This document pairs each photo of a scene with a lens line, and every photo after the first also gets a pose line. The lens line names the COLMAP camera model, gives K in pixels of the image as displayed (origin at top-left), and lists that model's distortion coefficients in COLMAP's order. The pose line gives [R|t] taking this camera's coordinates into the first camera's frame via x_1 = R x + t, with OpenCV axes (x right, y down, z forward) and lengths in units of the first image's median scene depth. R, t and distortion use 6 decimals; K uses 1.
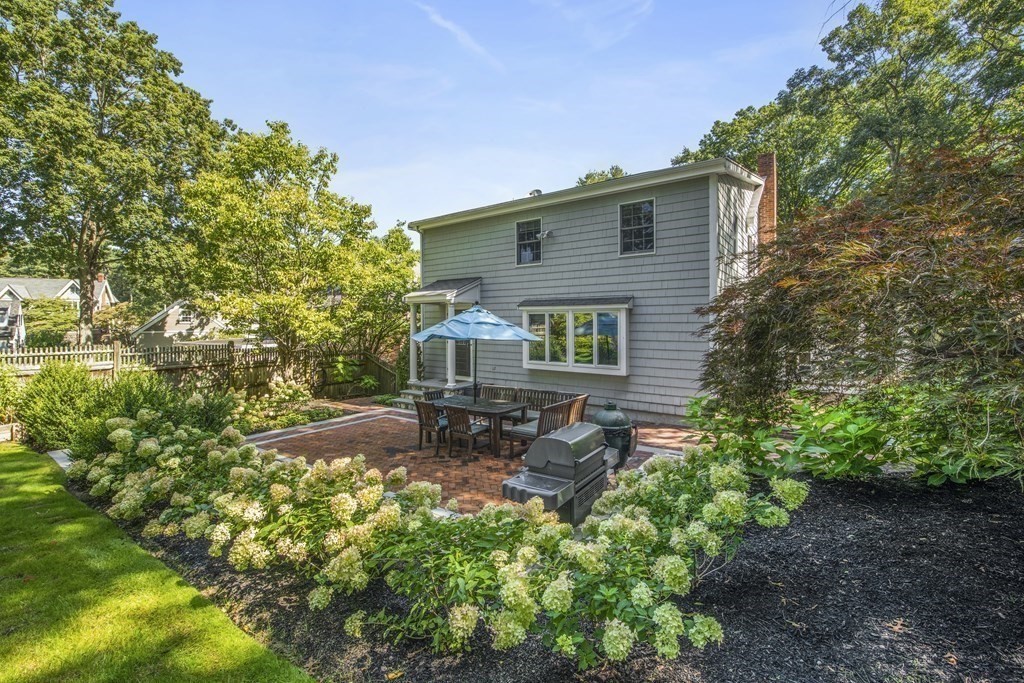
lens RADIAL K [[415.9, 0, 513.8], [0, 415.9, 327.8], [0, 0, 1]] dist [-0.014436, 0.000214]
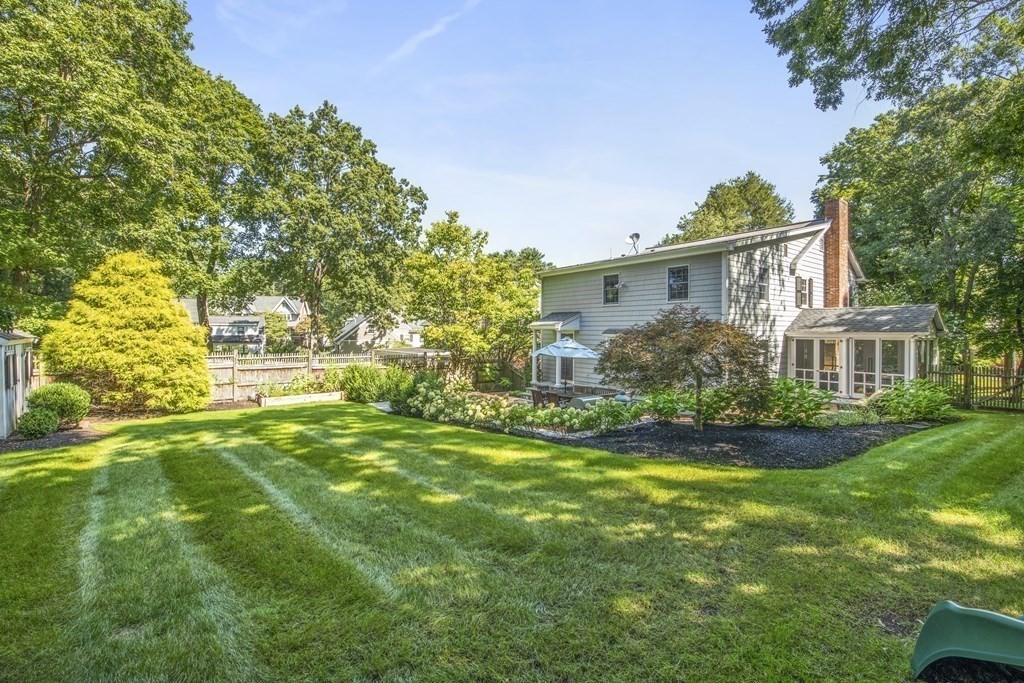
lens RADIAL K [[415.9, 0, 513.8], [0, 415.9, 327.8], [0, 0, 1]] dist [-0.014436, 0.000214]
pose [[0.952321, 0.005735, -0.305043, 0.137561], [-0.013646, 0.999623, -0.023809, -0.027831], [0.304791, 0.026836, 0.952041, -0.433380]]
